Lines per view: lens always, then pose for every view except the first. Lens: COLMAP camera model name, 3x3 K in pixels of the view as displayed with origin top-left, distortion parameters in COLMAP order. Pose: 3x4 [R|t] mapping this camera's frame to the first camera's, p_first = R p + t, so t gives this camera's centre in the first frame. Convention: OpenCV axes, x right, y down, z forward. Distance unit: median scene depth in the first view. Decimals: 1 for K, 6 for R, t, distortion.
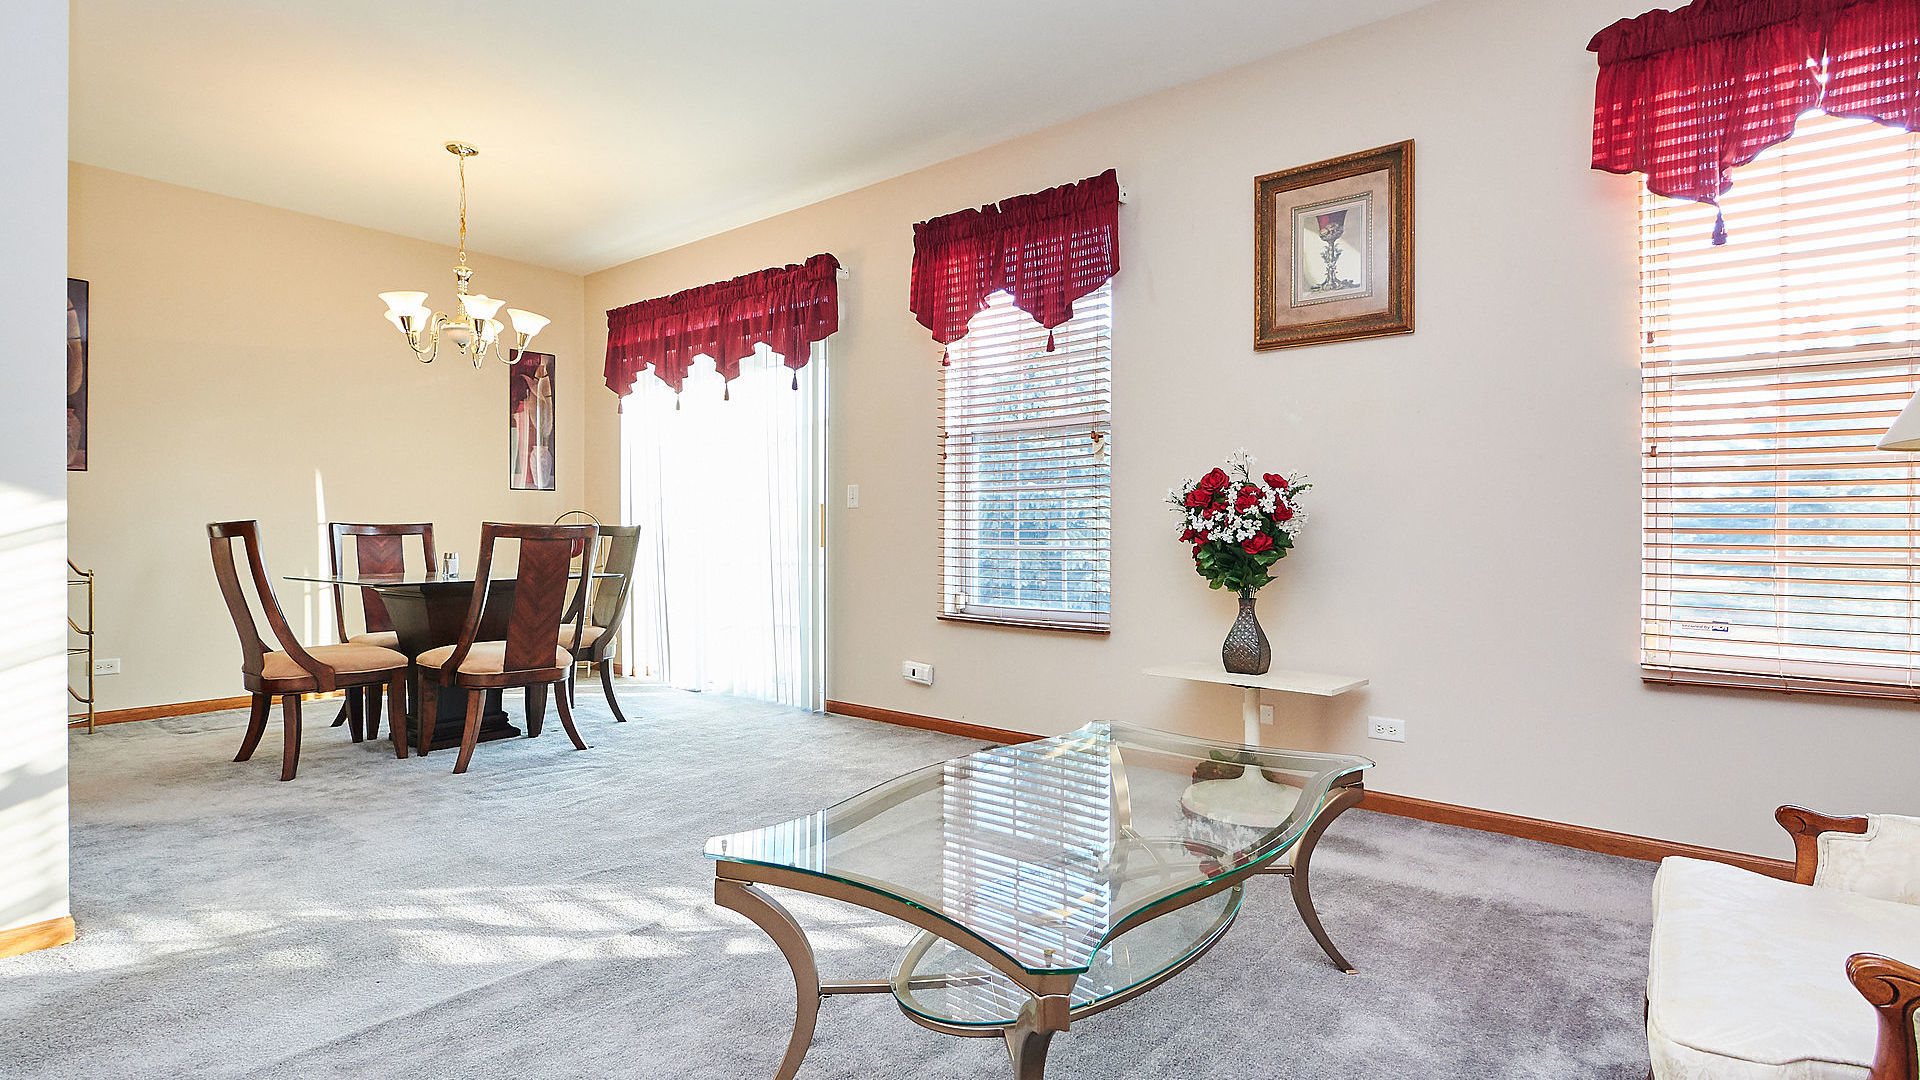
lens RADIAL K [[939.5, 0, 958.6], [0, 939.5, 526.9], [0, 0, 1]] dist [0.001164, -0.001288]
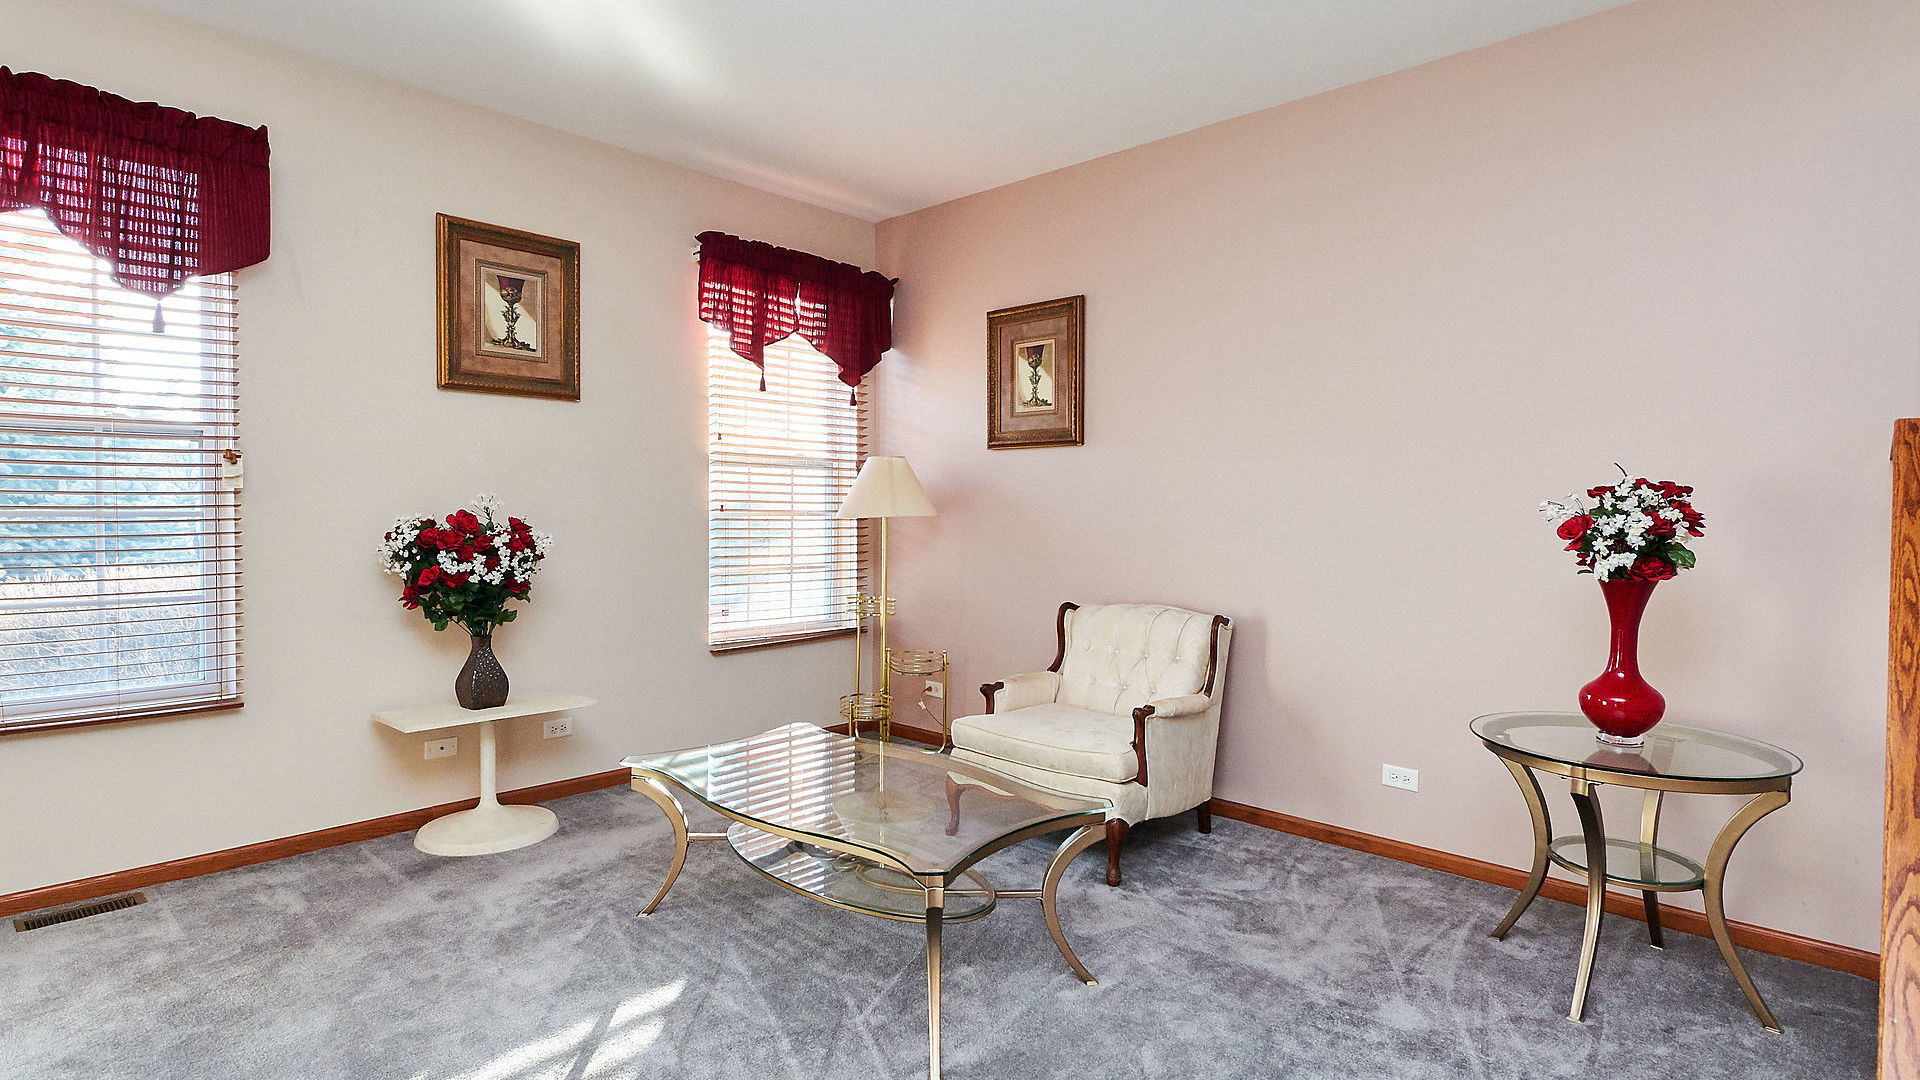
lens RADIAL K [[960.5, 0, 958.2], [0, 960.5, 532.8], [0, 0, 1]] dist [-0.000455, -0.005845]
pose [[0.069588, -0.026657, 0.997220, -0.541967], [-0.013075, 0.999533, 0.027632, -0.056393], [-0.997490, -0.014961, 0.069207, 0.305712]]
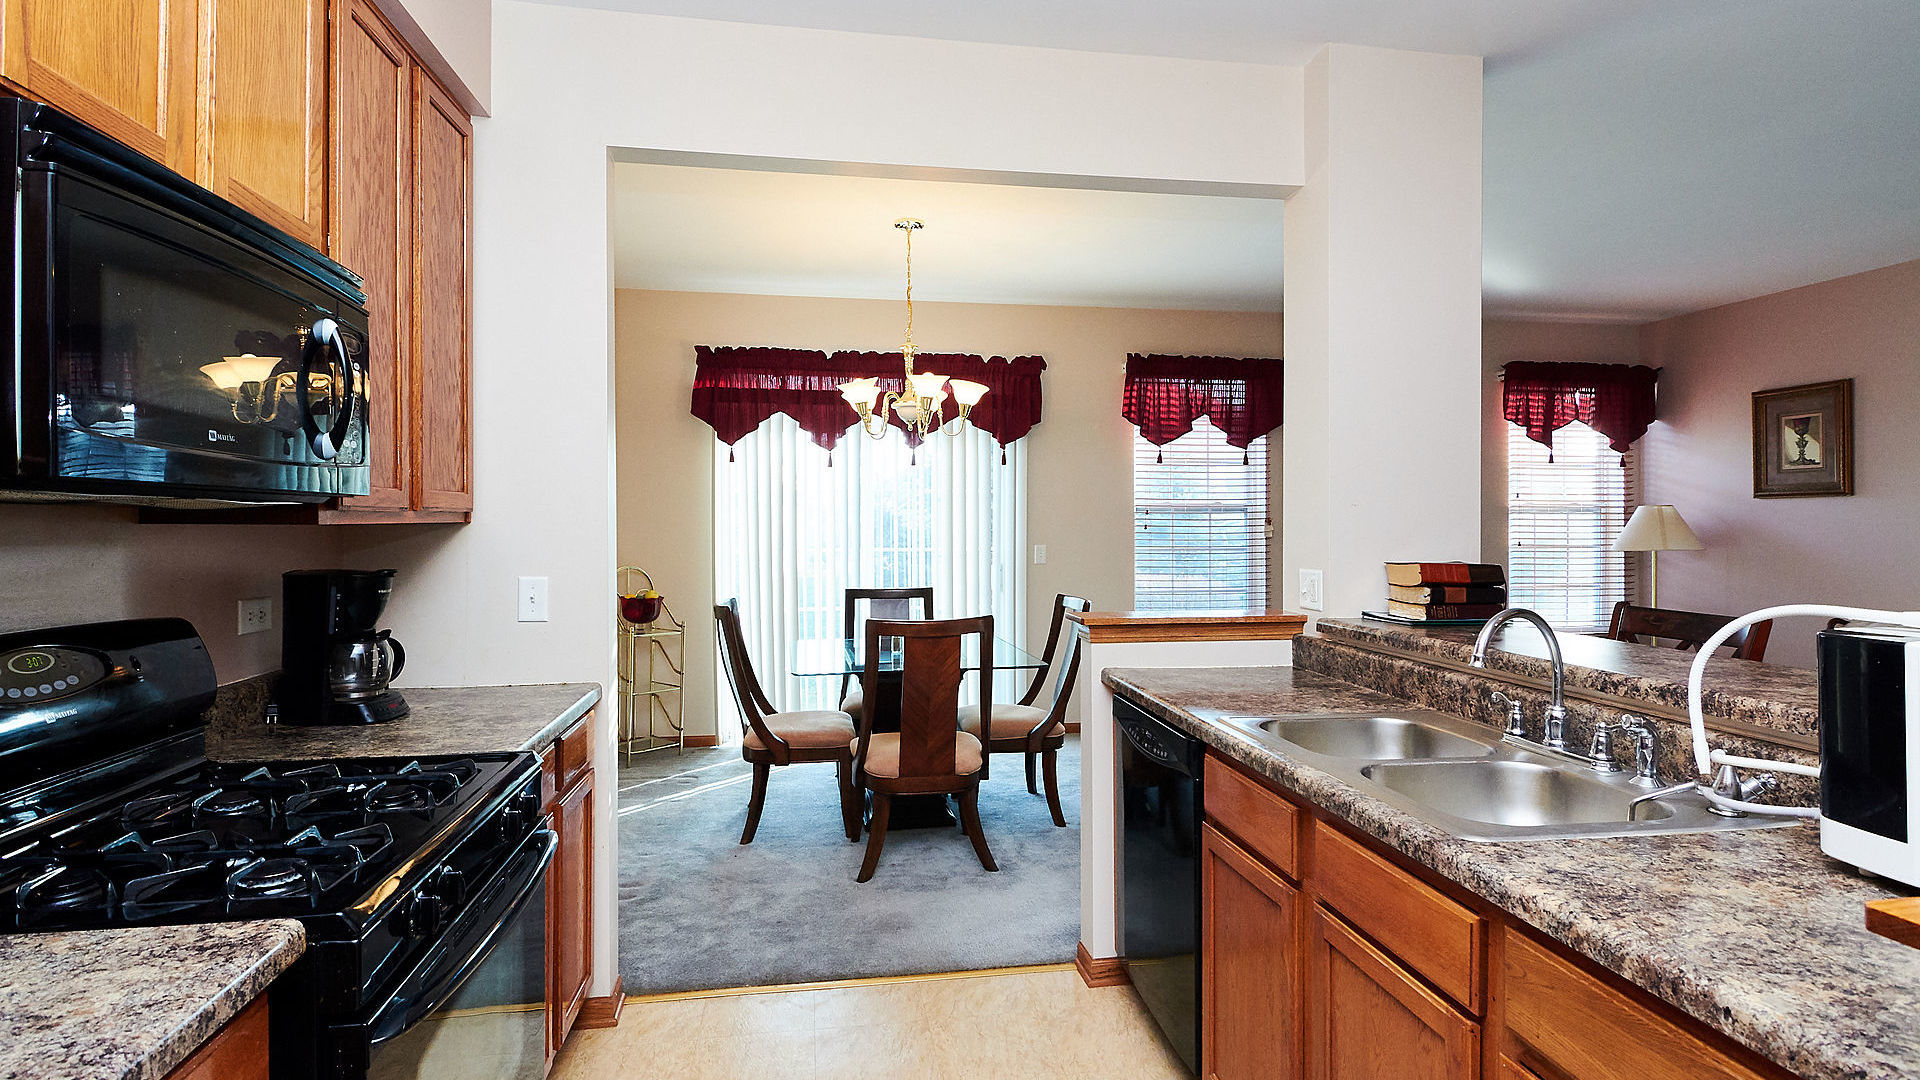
lens RADIAL K [[939.5, 0, 958.6], [0, 939.5, 526.9], [0, 0, 1]] dist [0.001164, -0.001288]
pose [[0.668827, -0.004992, 0.743401, -1.233413], [-0.000858, 0.999972, 0.007487, -0.087949], [-0.743417, -0.005645, 0.668804, 0.294961]]
